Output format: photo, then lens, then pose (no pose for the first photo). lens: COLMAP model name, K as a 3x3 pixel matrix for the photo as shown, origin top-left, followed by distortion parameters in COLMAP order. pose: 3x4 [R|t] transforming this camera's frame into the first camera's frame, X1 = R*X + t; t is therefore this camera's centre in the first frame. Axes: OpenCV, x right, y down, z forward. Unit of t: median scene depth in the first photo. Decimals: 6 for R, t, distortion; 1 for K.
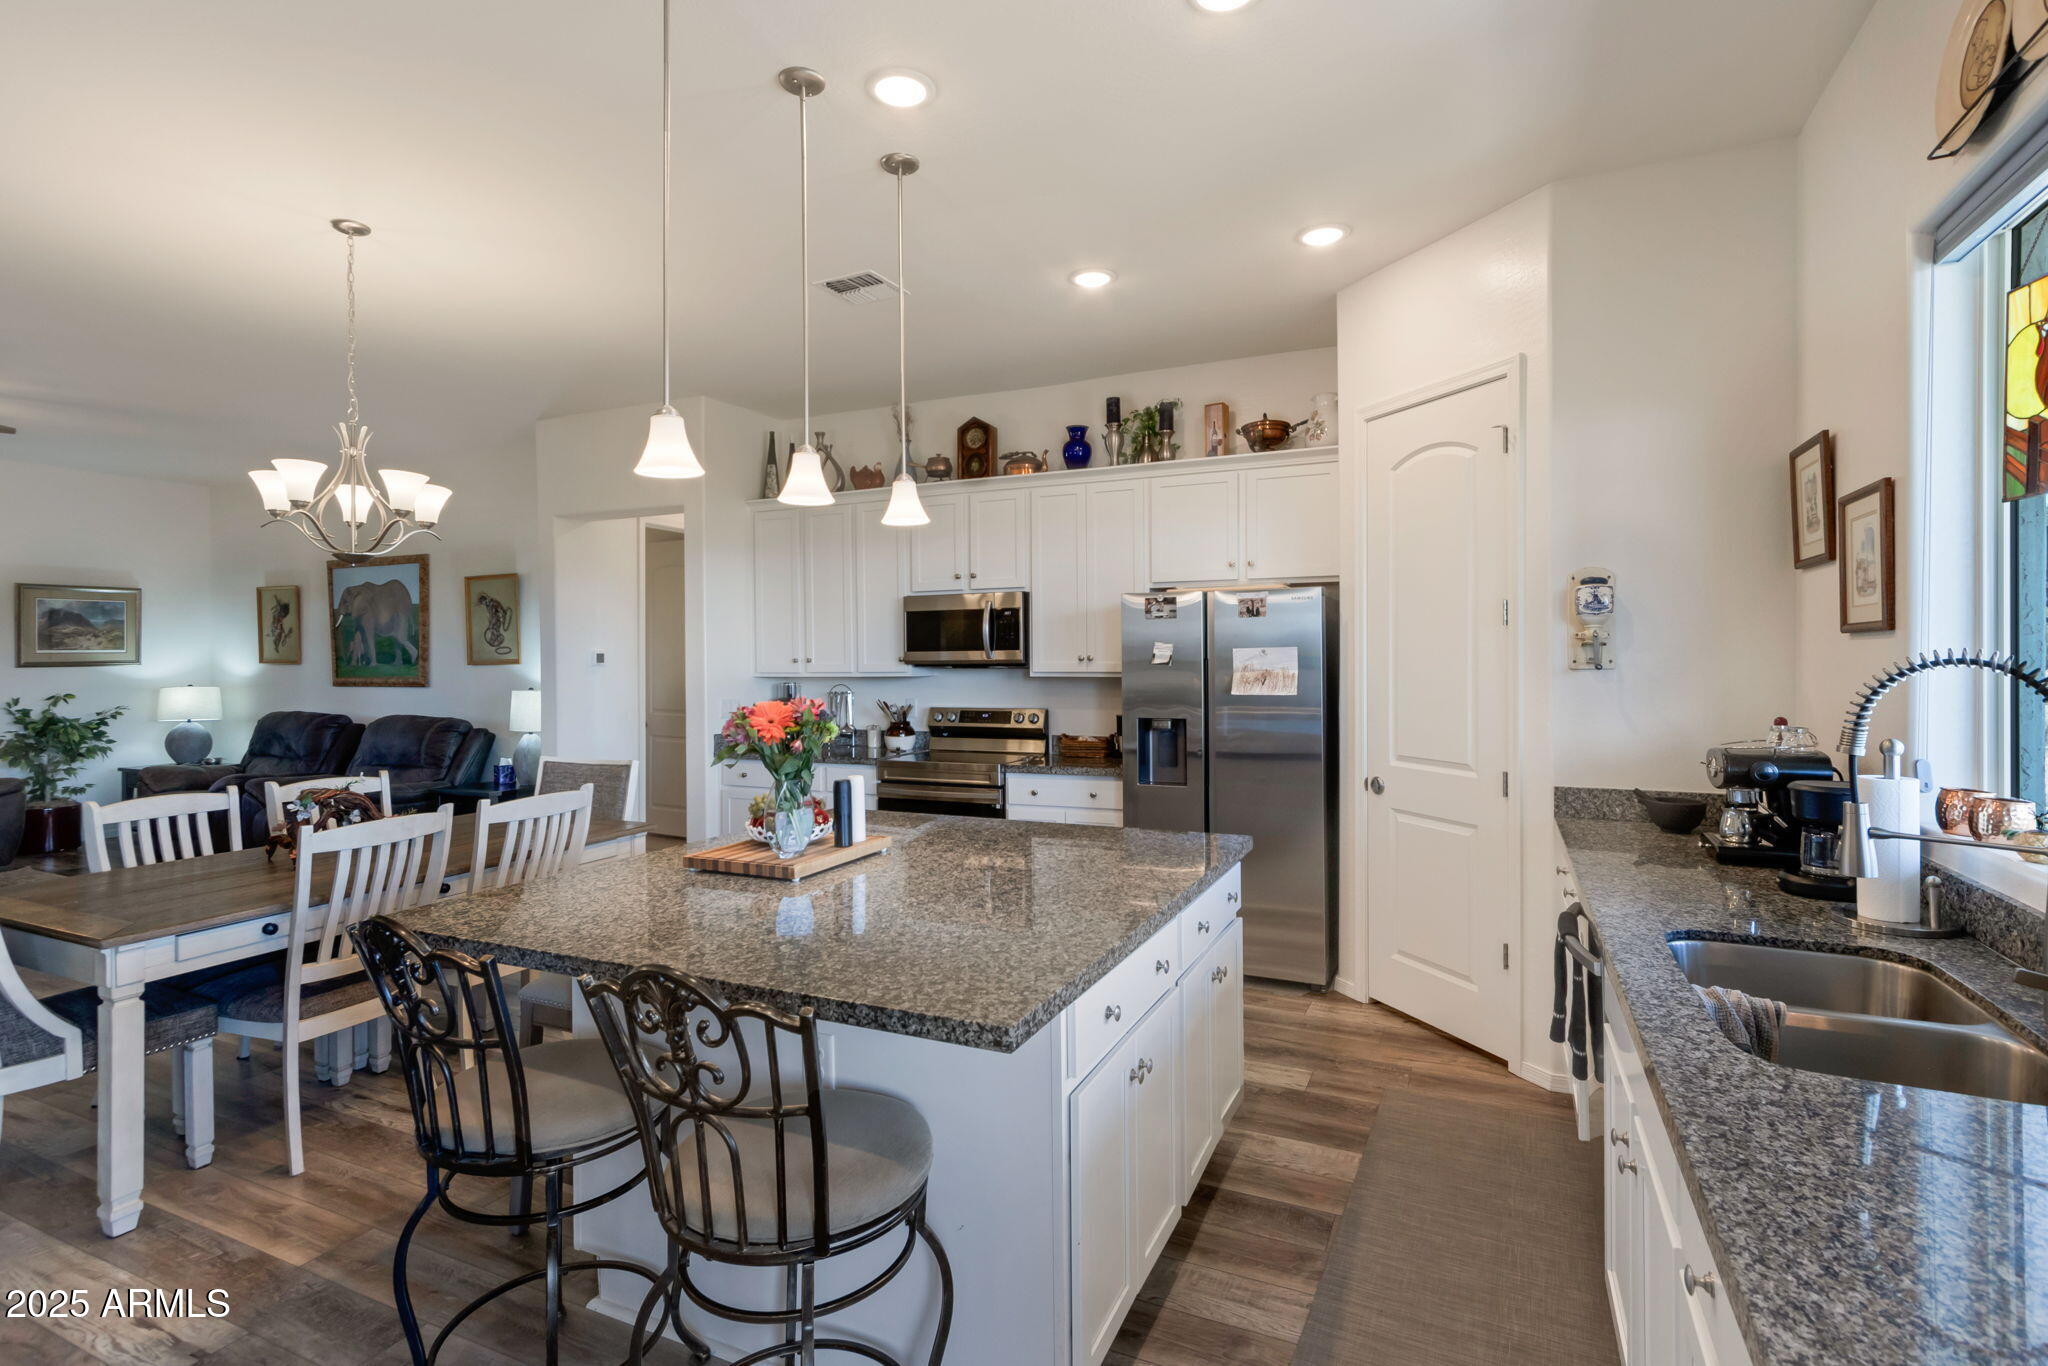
lens RADIAL K [[1000.1, 0, 979.3], [0, 1000.1, 647.4], [0, 0, 1]] dist [-0.000530, 0.000047]
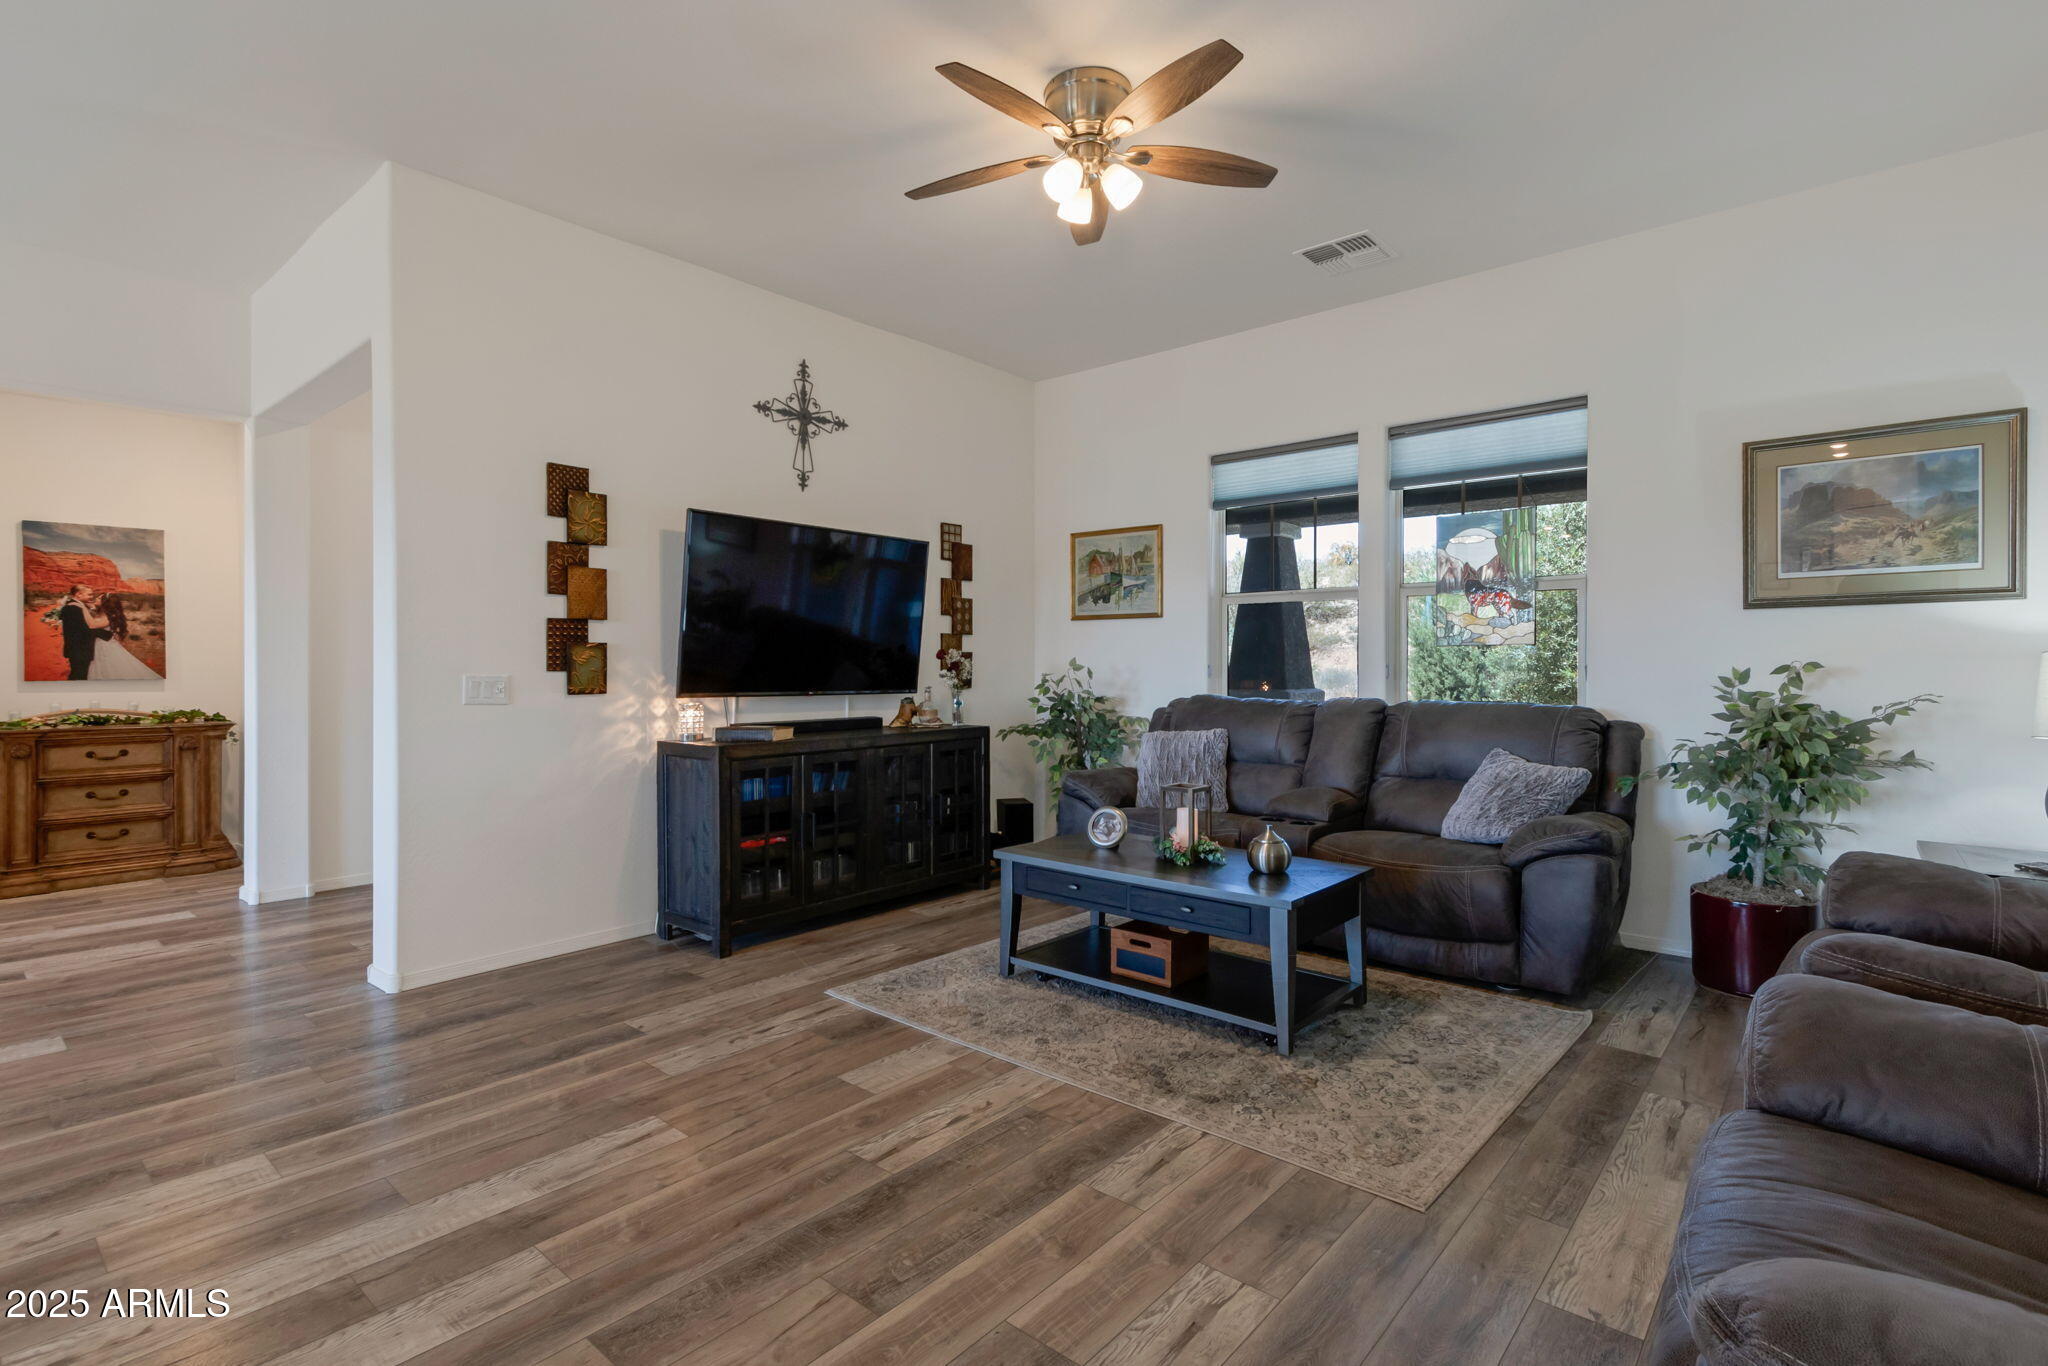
lens RADIAL K [[982.9, 0, 1026.1], [0, 982.9, 672.0], [0, 0, 1]] dist [0.004128, 0.000378]
pose [[-0.248923, 0.017679, -0.968362, -0.384131], [0.006274, 0.999842, 0.016641, 0.041324], [0.968503, -0.001933, -0.248995, 0.767215]]
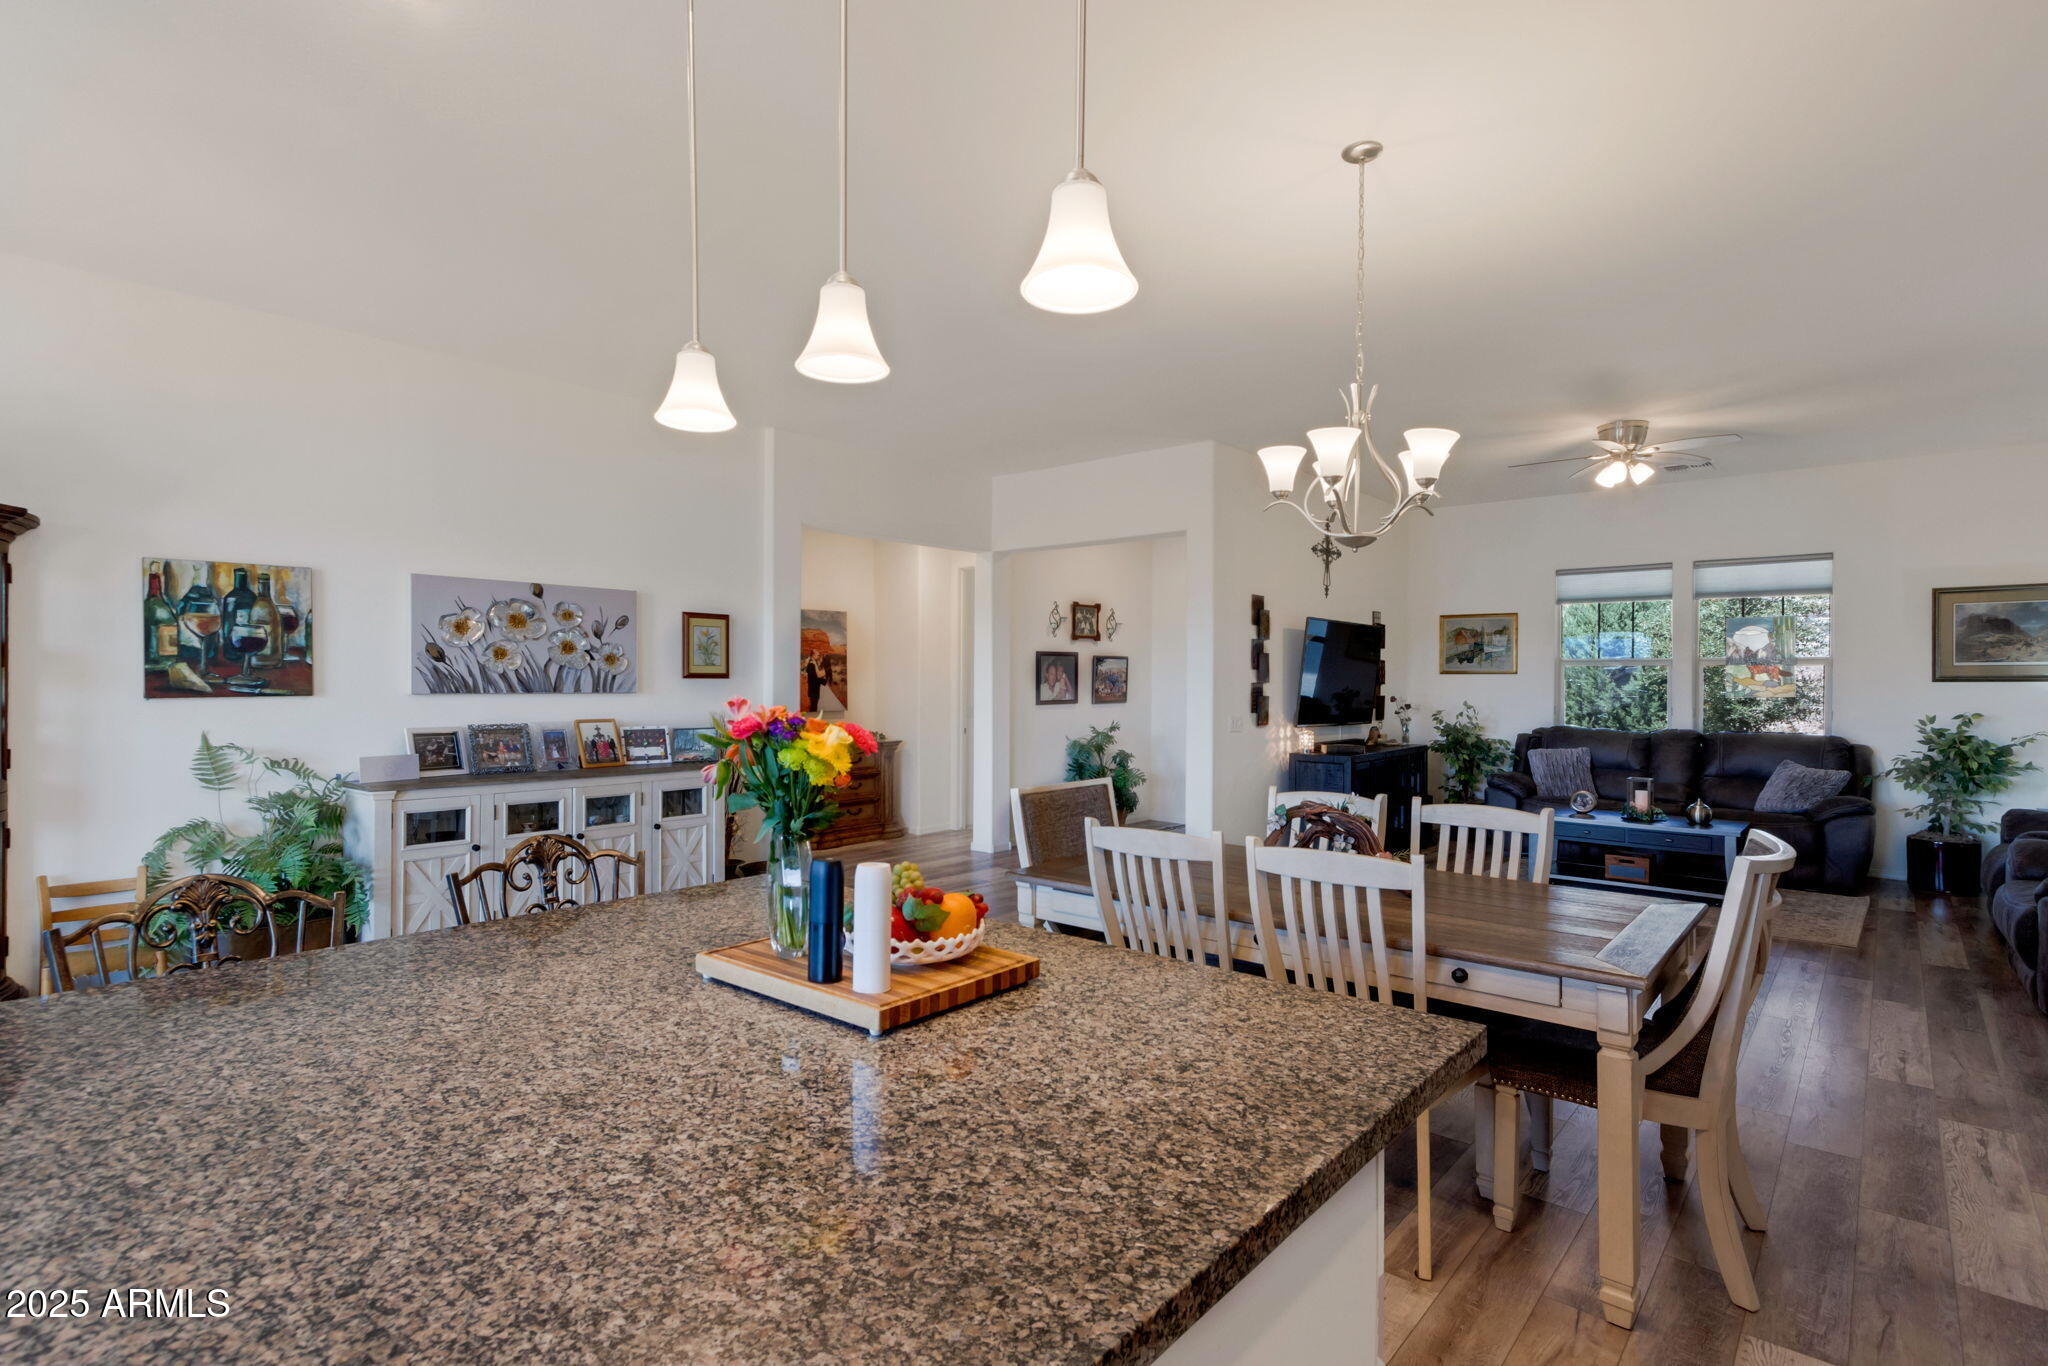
lens RADIAL K [[1009.4, 0, 1024.0], [0, 1009.4, 683.0], [0, 0, 1]] dist [-0.003327, -0.000705]
pose [[-0.255298, 0.011144, -0.966798, 0.125971], [0.000746, 0.999936, 0.011329, 0.010233], [0.966862, 0.002171, -0.255290, 0.435335]]
